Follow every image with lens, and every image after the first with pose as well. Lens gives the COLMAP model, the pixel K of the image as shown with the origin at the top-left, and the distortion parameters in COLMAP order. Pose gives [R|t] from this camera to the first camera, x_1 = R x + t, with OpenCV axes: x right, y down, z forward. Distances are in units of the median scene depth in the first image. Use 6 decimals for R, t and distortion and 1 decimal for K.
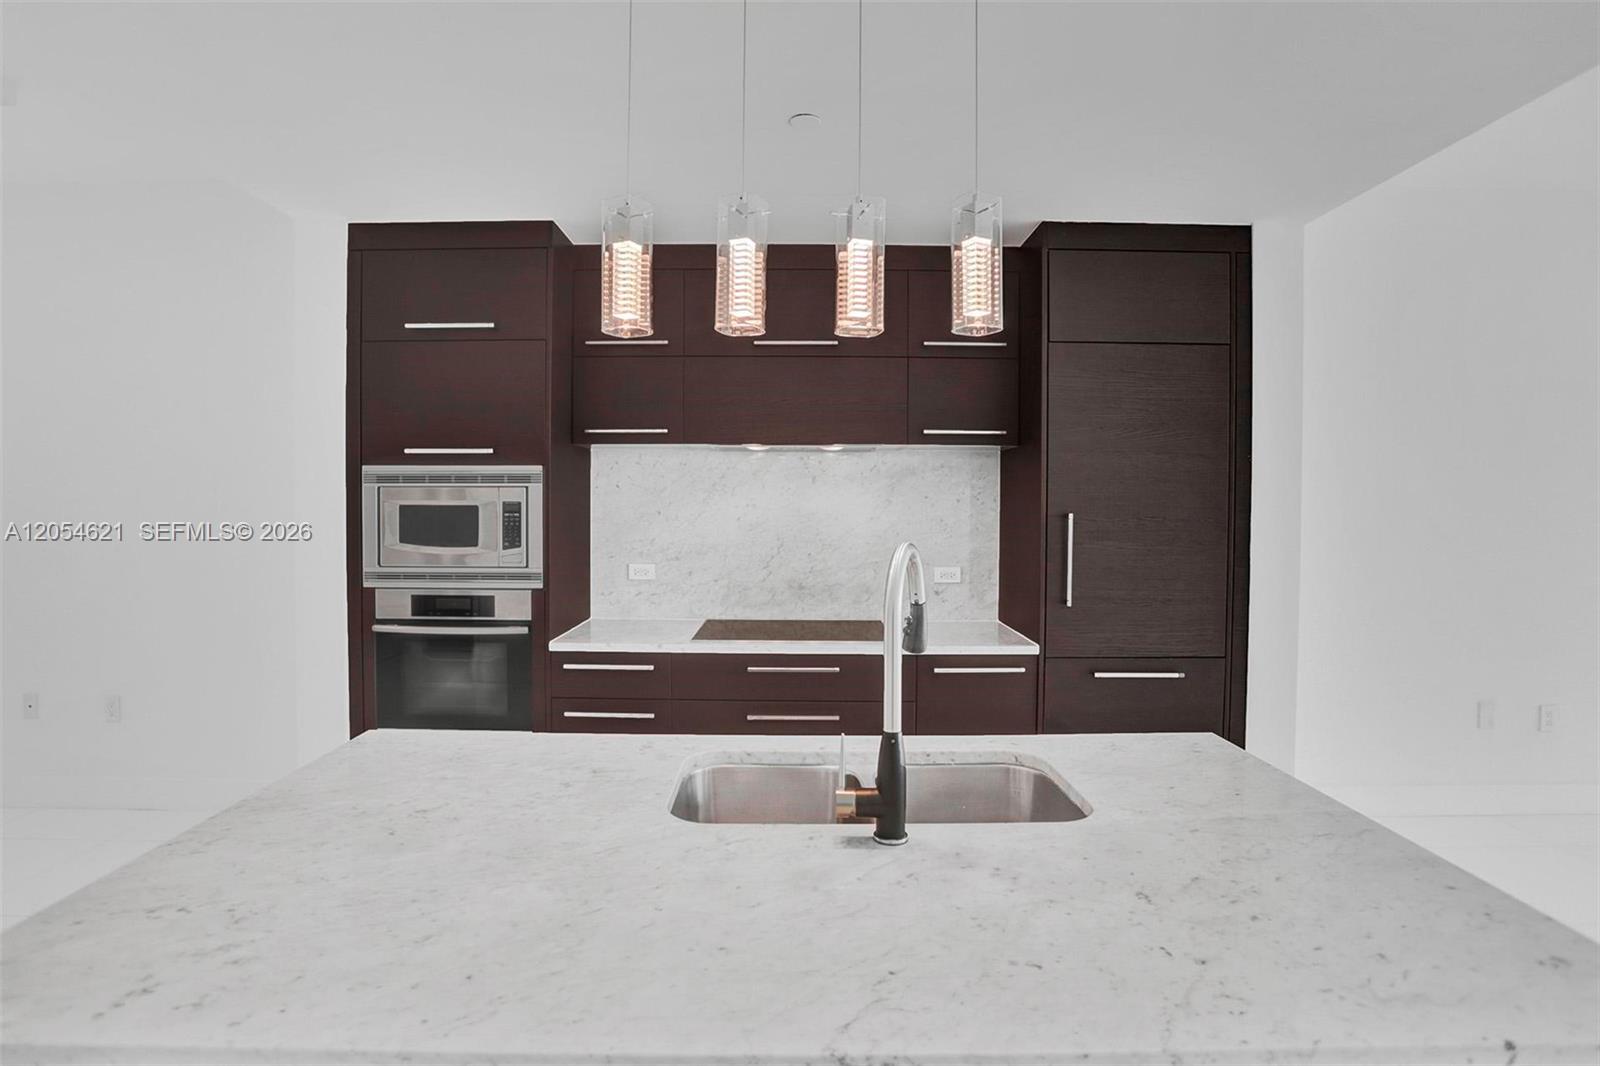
lens RADIAL K [[810.0, 0, 791.1], [0, 810.0, 528.8], [0, 0, 1]] dist [-0.097799, 0.054326]
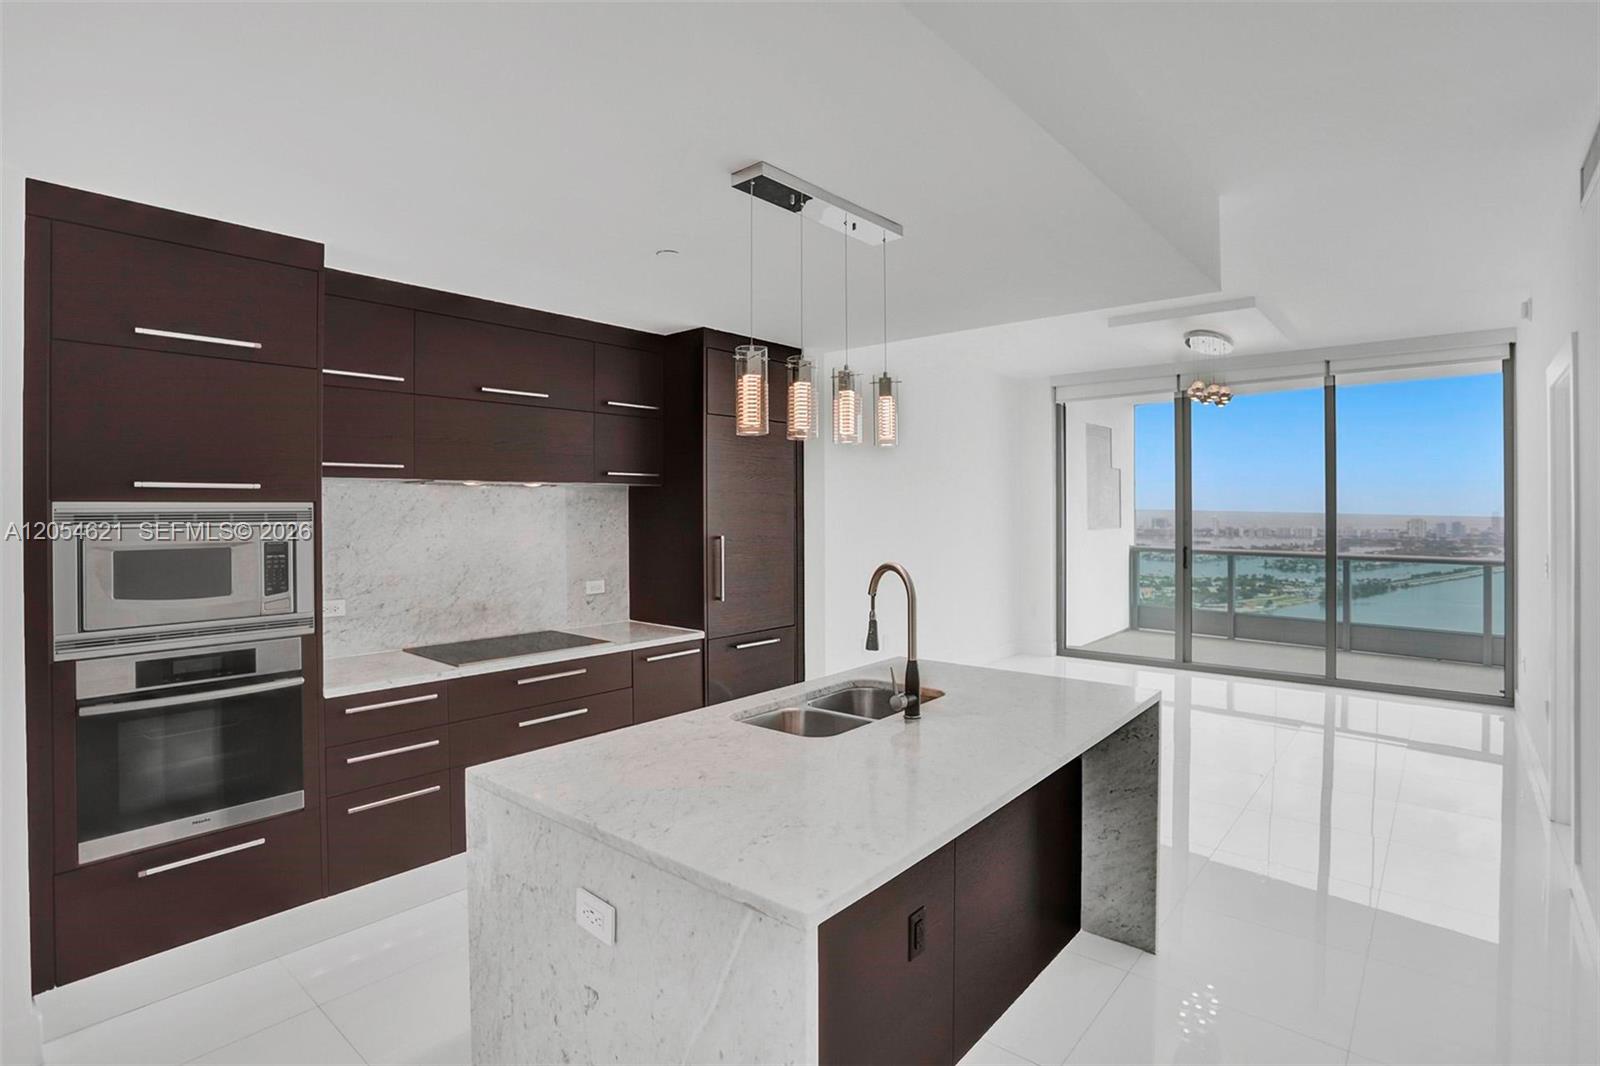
lens RADIAL K [[796.5, 0, 788.1], [0, 796.5, 508.9], [0, 0, 1]] dist [-0.080819, 0.037665]
pose [[0.651356, -0.006713, 0.758743, -0.635303], [0.031436, 0.999341, -0.018145, -0.037091], [-0.758121, 0.035670, 0.651138, -0.014413]]
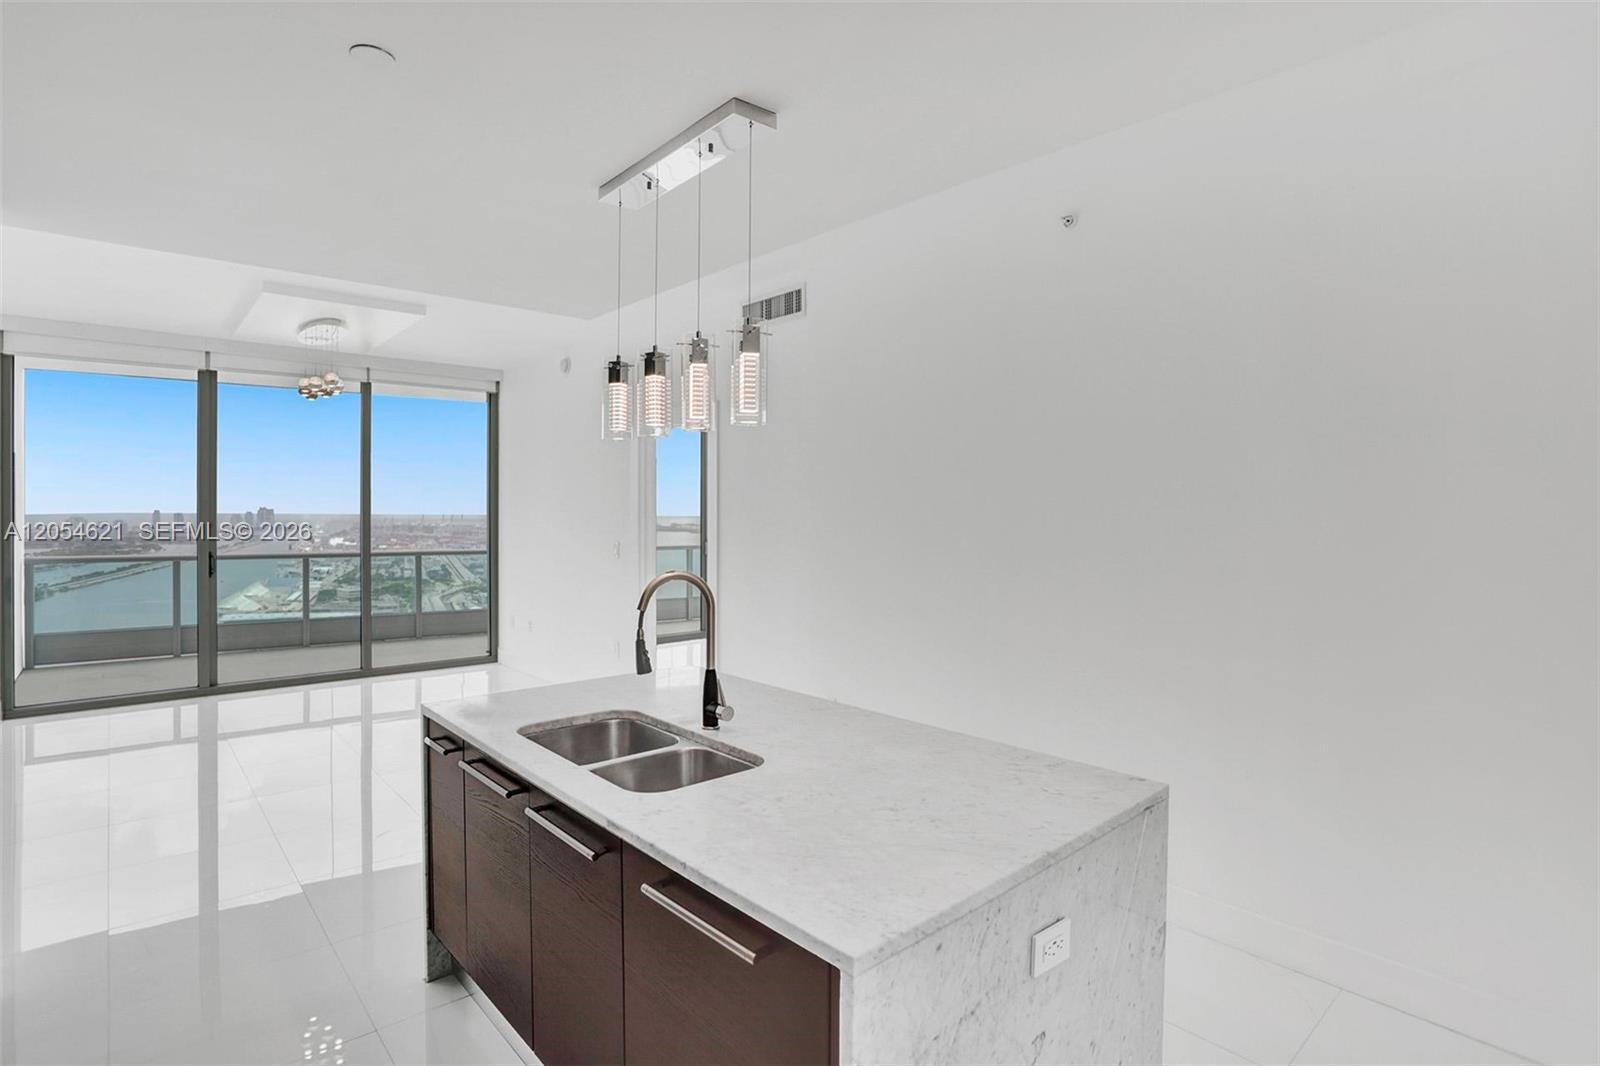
lens RADIAL K [[808.3, 0, 786.5], [0, 808.3, 504.1], [0, 0, 1]] dist [-0.081017, 0.033553]
pose [[-0.659195, -0.004015, 0.751961, -0.587173], [0.018922, 0.999581, 0.021924, -0.071469], [-0.751734, 0.028681, -0.658842, 0.874589]]
